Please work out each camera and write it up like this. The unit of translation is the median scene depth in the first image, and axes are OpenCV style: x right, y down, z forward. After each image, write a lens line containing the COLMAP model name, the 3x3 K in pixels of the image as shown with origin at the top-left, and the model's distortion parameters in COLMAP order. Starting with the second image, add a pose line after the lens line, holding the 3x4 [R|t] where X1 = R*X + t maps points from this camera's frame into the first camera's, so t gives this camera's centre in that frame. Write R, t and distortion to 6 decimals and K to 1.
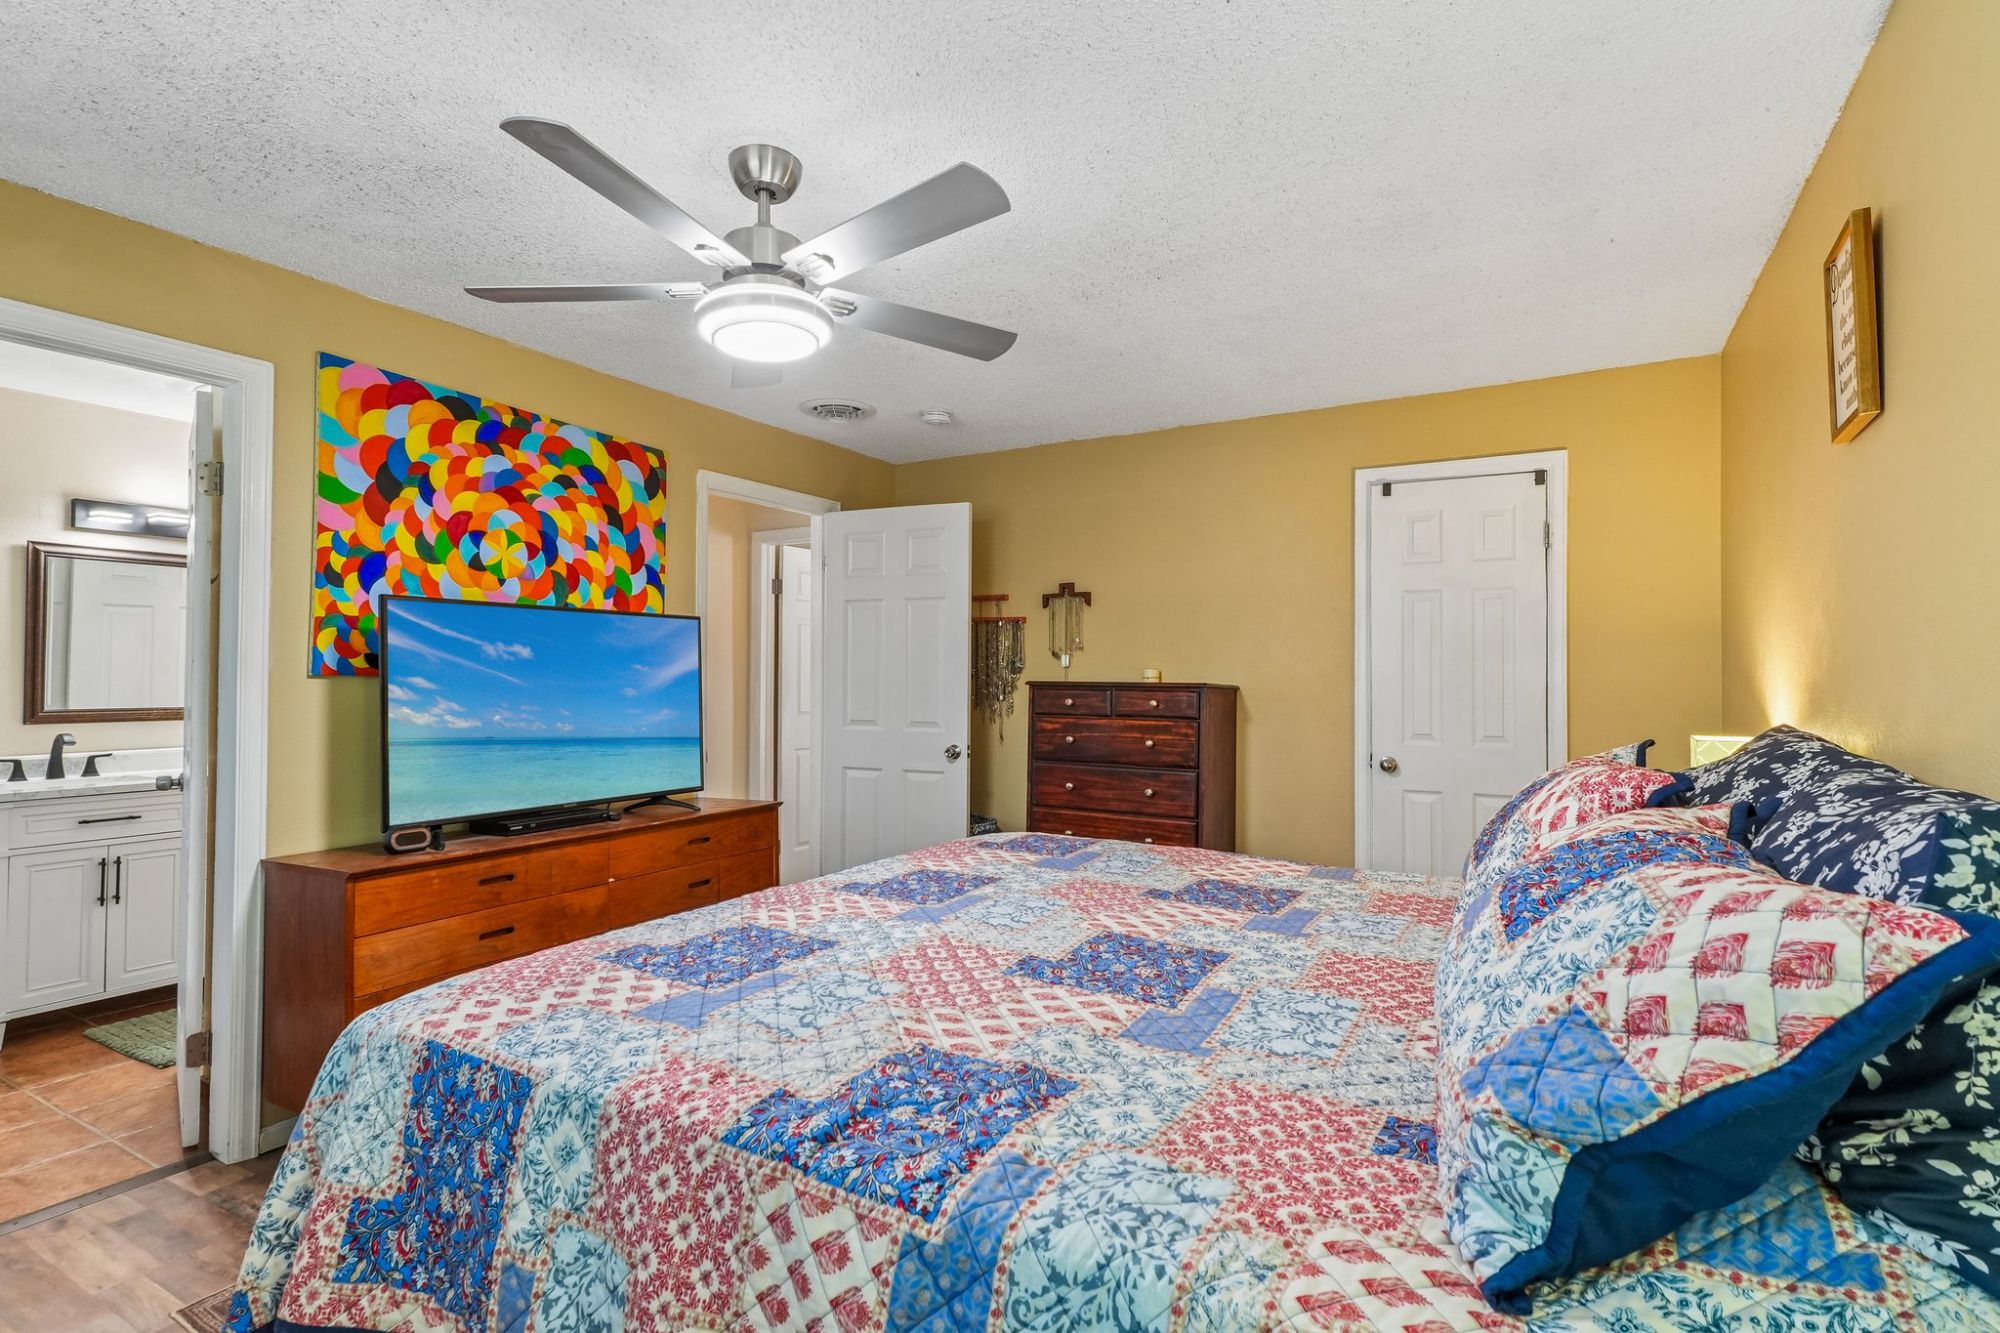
lens RADIAL K [[966.7, 0, 995.0], [0, 966.7, 672.4], [0, 0, 1]] dist [0.004208, 0.000462]
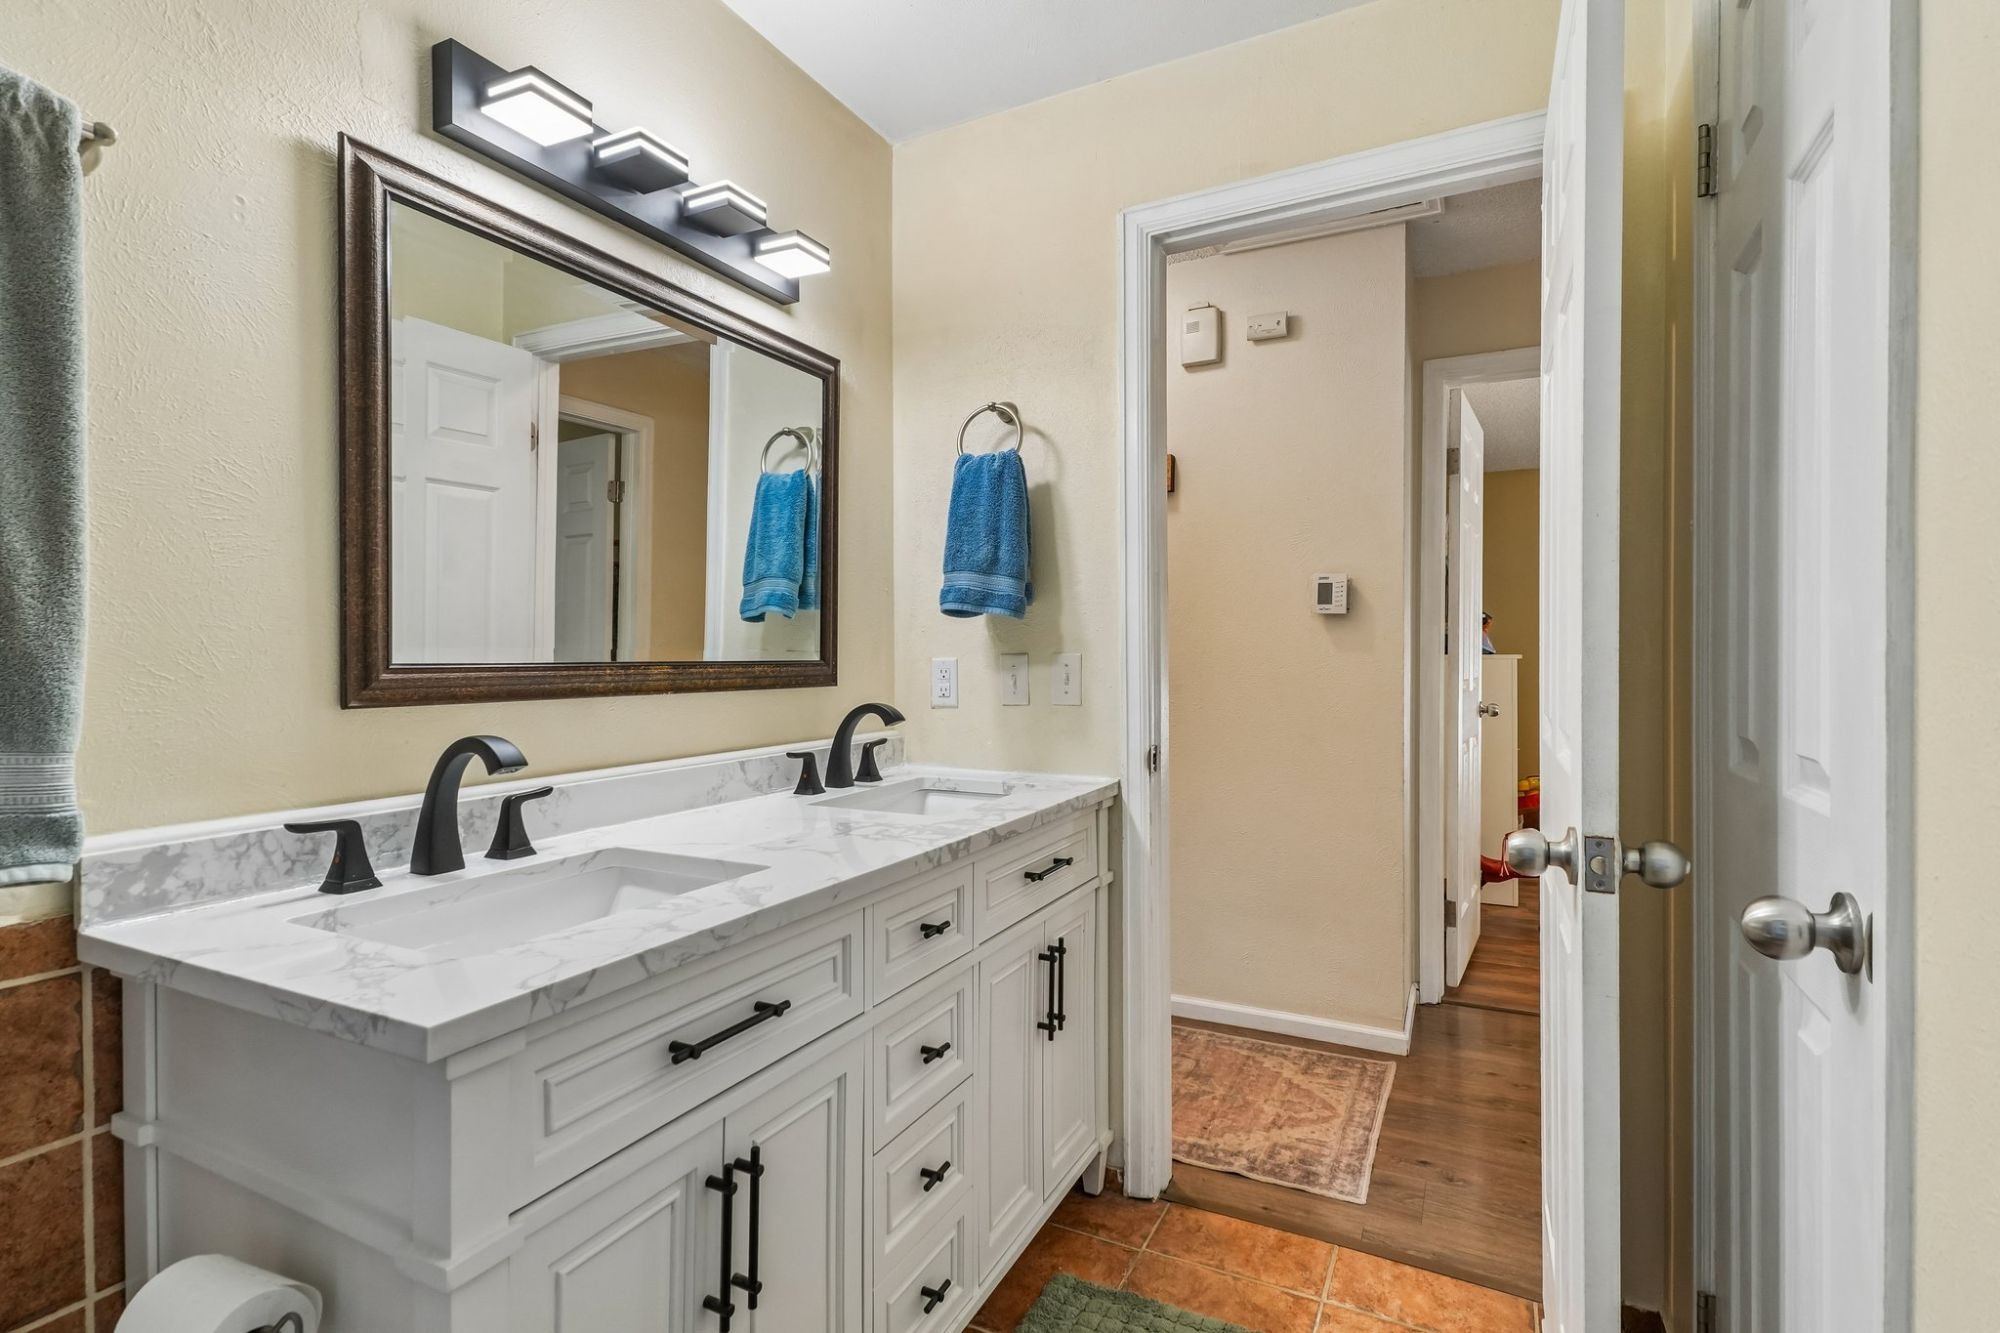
lens RADIAL K [[966.7, 0, 995.0], [0, 966.7, 672.4], [0, 0, 1]] dist [0.004208, 0.000462]
pose [[0.998536, -0.006717, 0.053664, -0.783953], [0.005734, 0.999813, 0.018456, 0.036624], [-0.053778, -0.018121, 0.998389, 0.653621]]
